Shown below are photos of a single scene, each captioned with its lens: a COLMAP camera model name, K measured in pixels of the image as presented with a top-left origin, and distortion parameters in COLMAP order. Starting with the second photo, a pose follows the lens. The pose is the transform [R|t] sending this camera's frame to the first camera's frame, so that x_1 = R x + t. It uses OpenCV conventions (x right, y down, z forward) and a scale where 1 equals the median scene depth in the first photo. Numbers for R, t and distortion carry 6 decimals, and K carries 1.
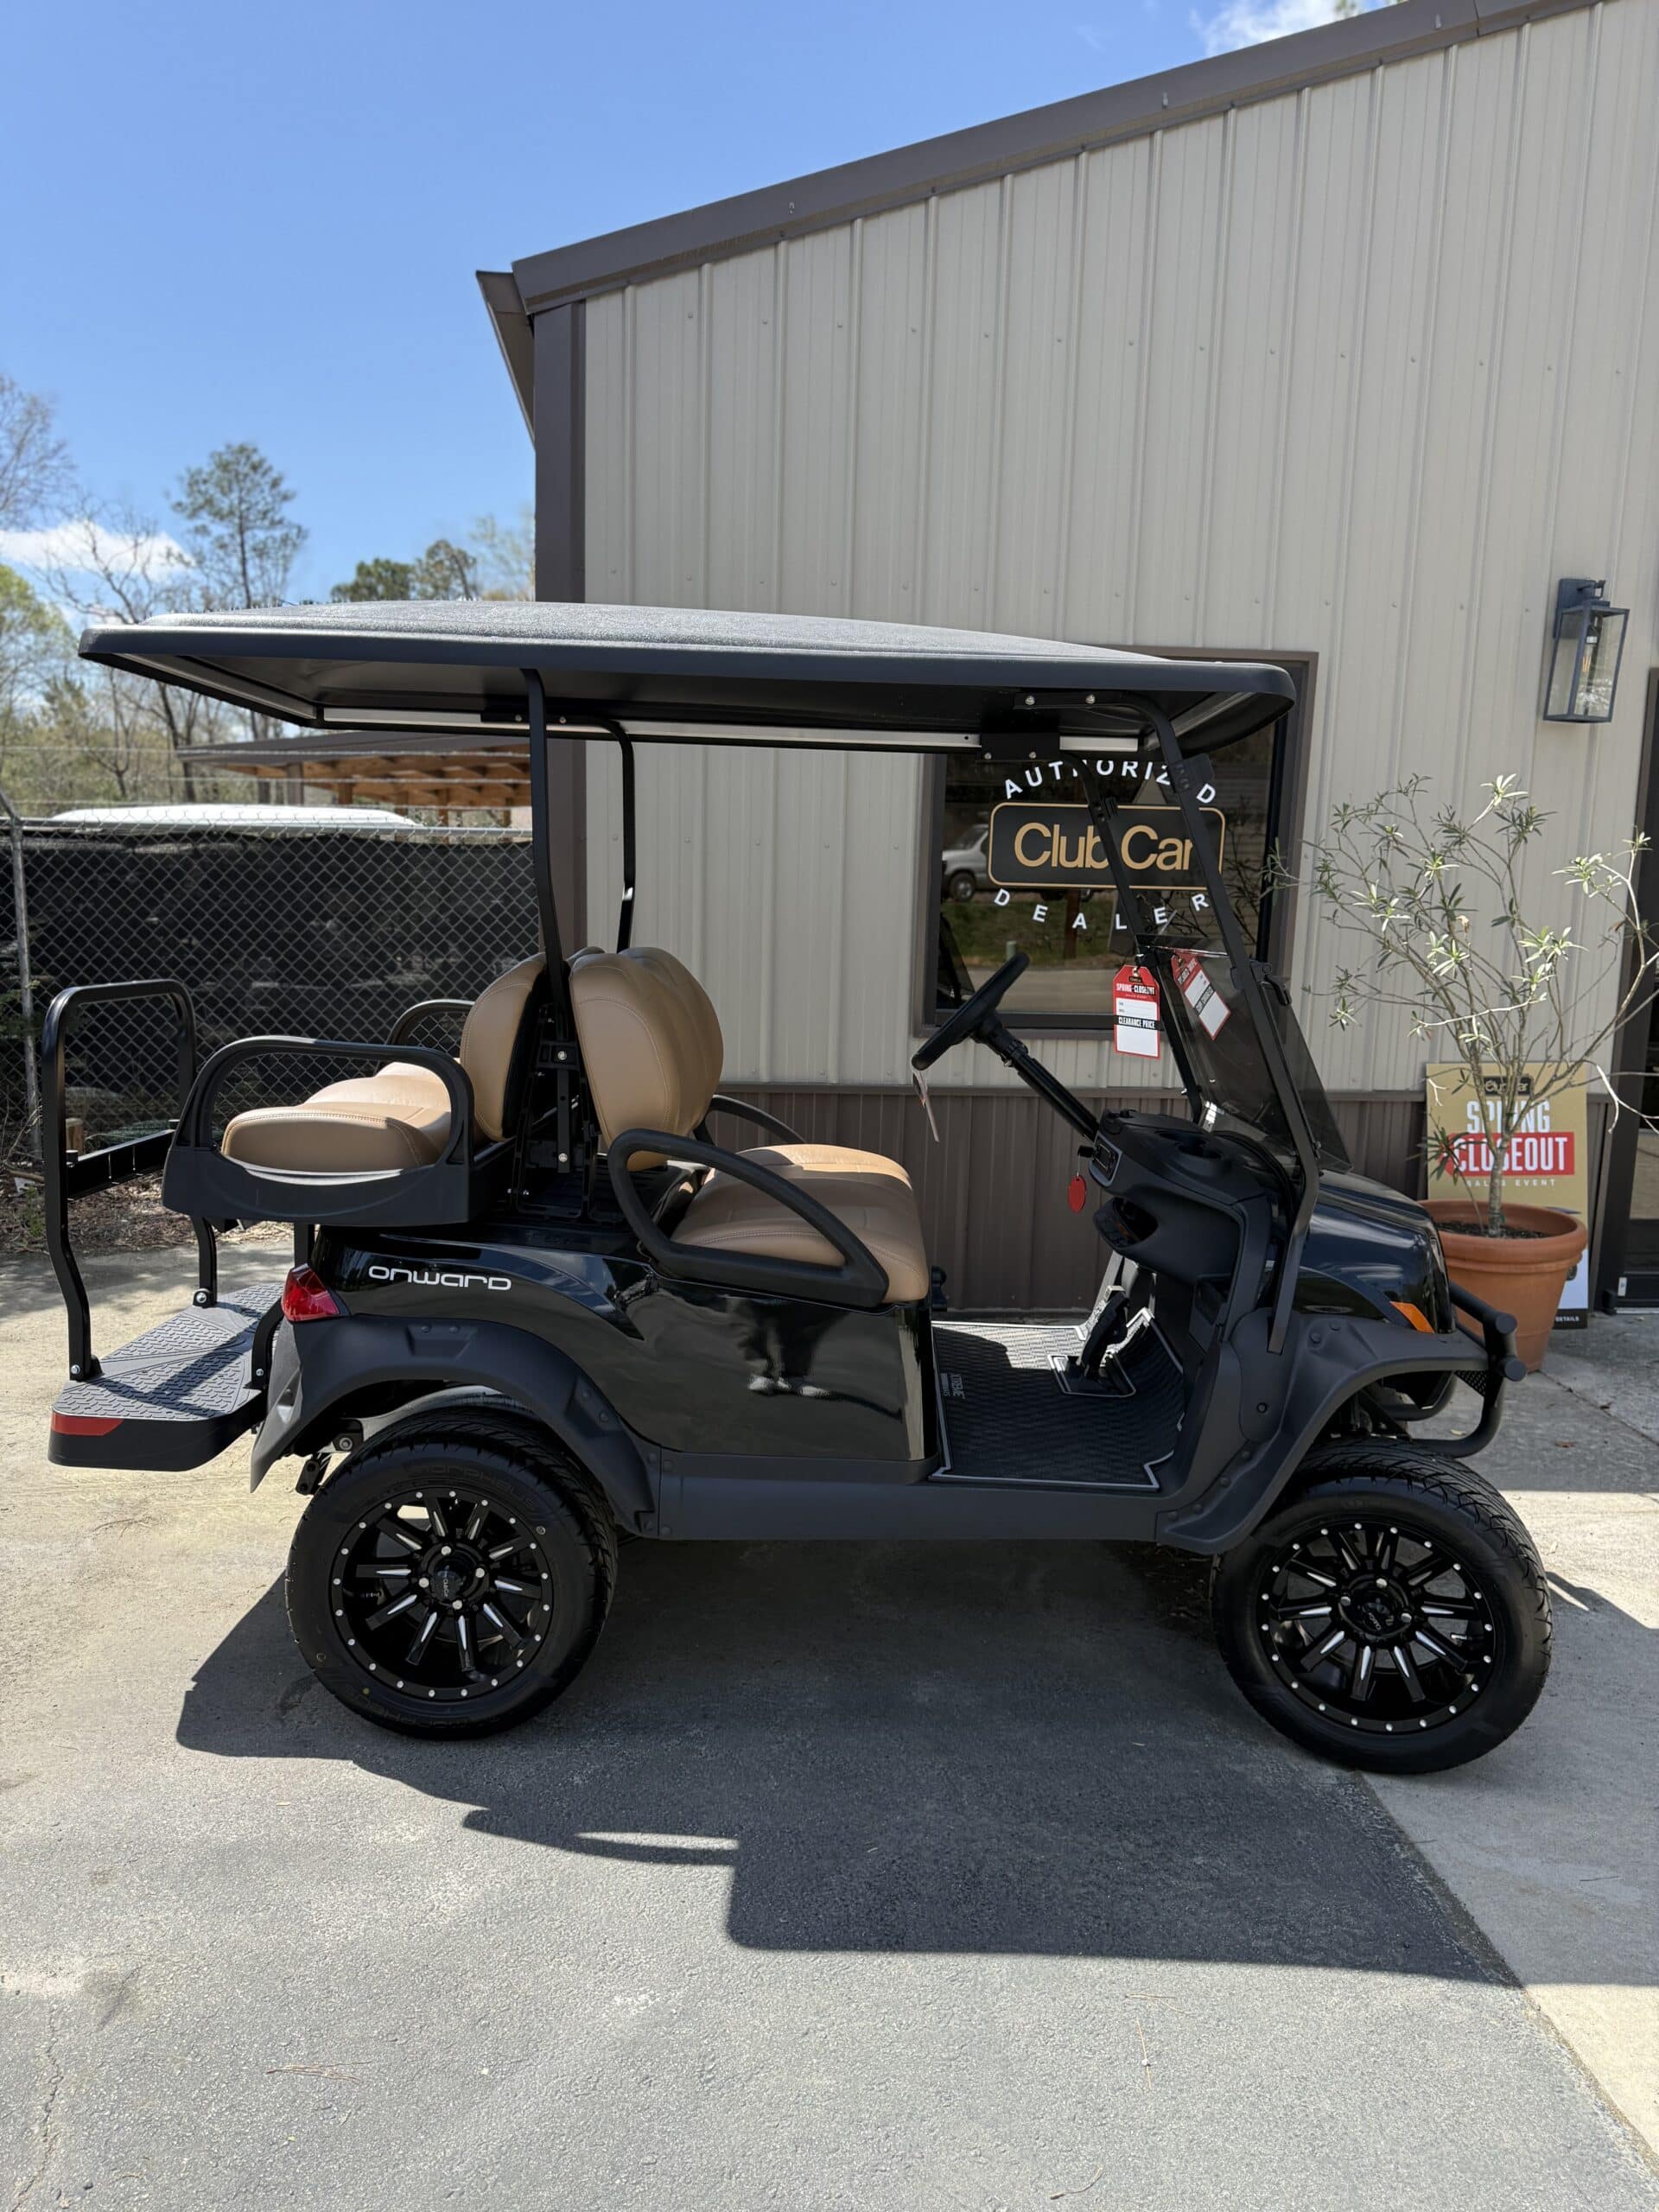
lens RADIAL K [[1571.0, 0, 815.1], [0, 1571.0, 1124.0], [0, 0, 1]] dist [0.030744, -0.032053]
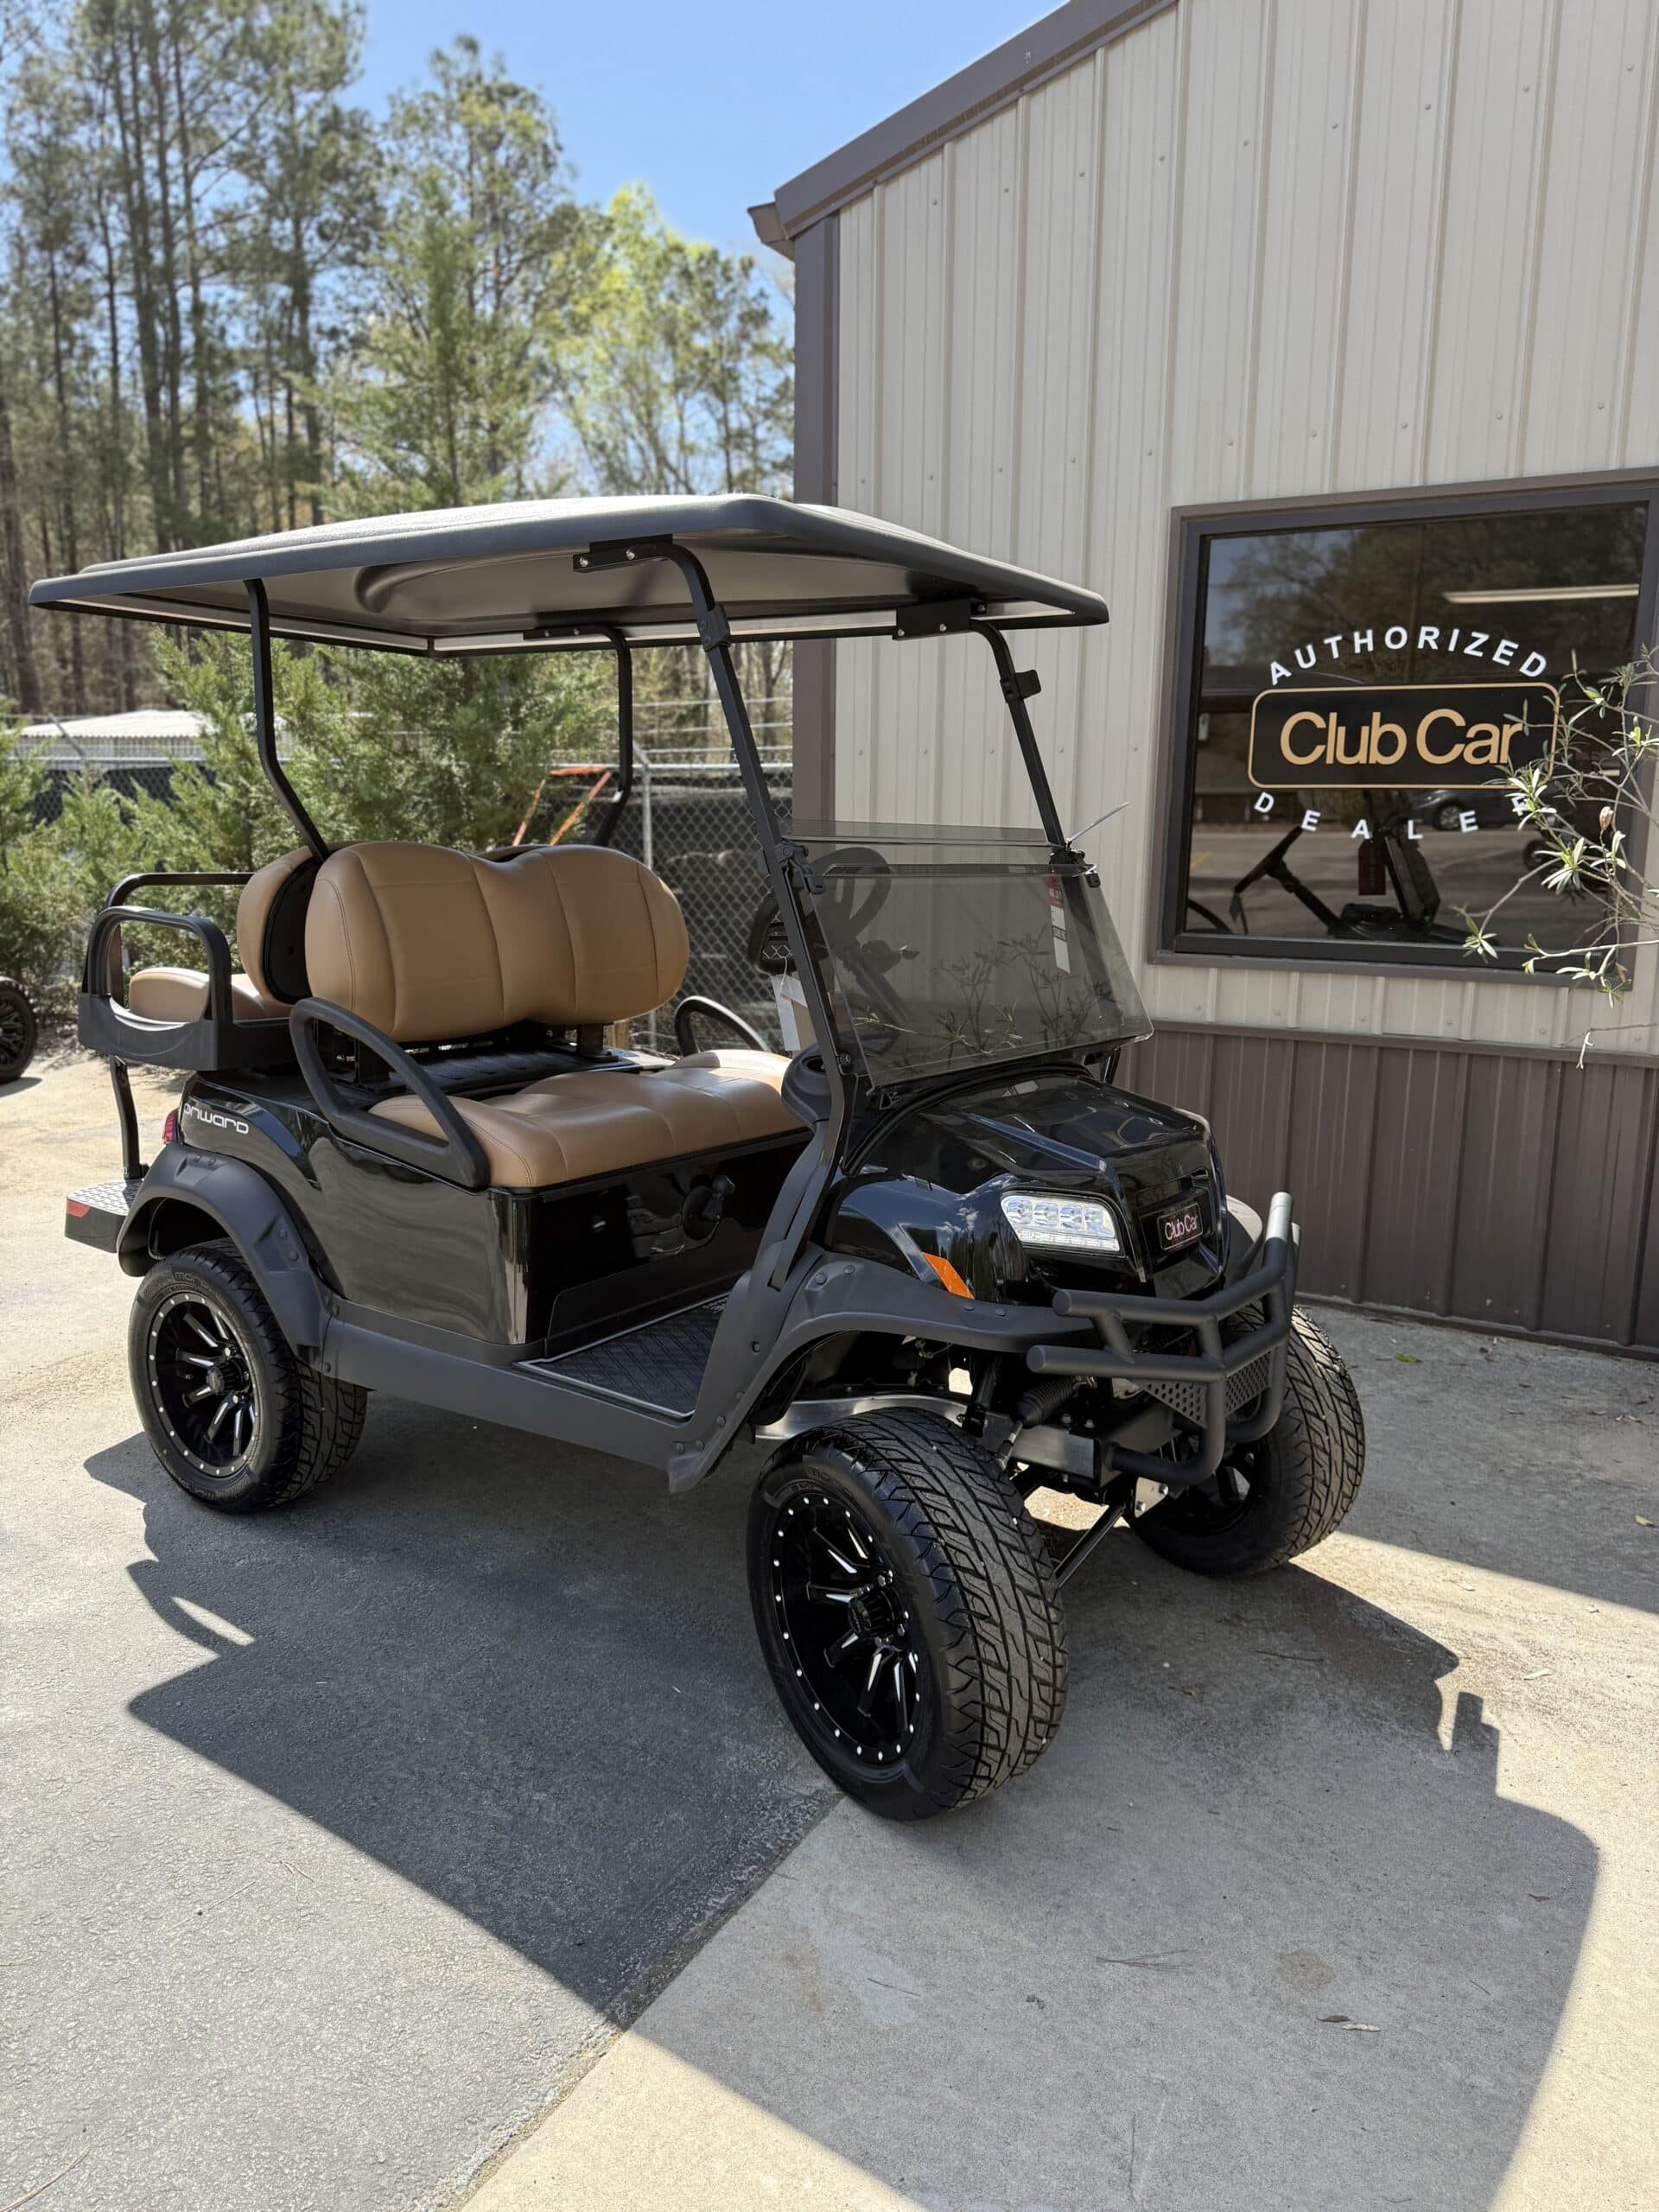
lens RADIAL K [[1571.0, 0, 803.7], [0, 1571.0, 1107.6], [0, 0, 1]] dist [0.030744, -0.032053]
pose [[0.816089, 0.088655, -0.571085, 0.421893], [-0.076683, 0.996038, 0.045044, 0.002104], [0.572816, 0.007032, 0.819654, 0.154091]]
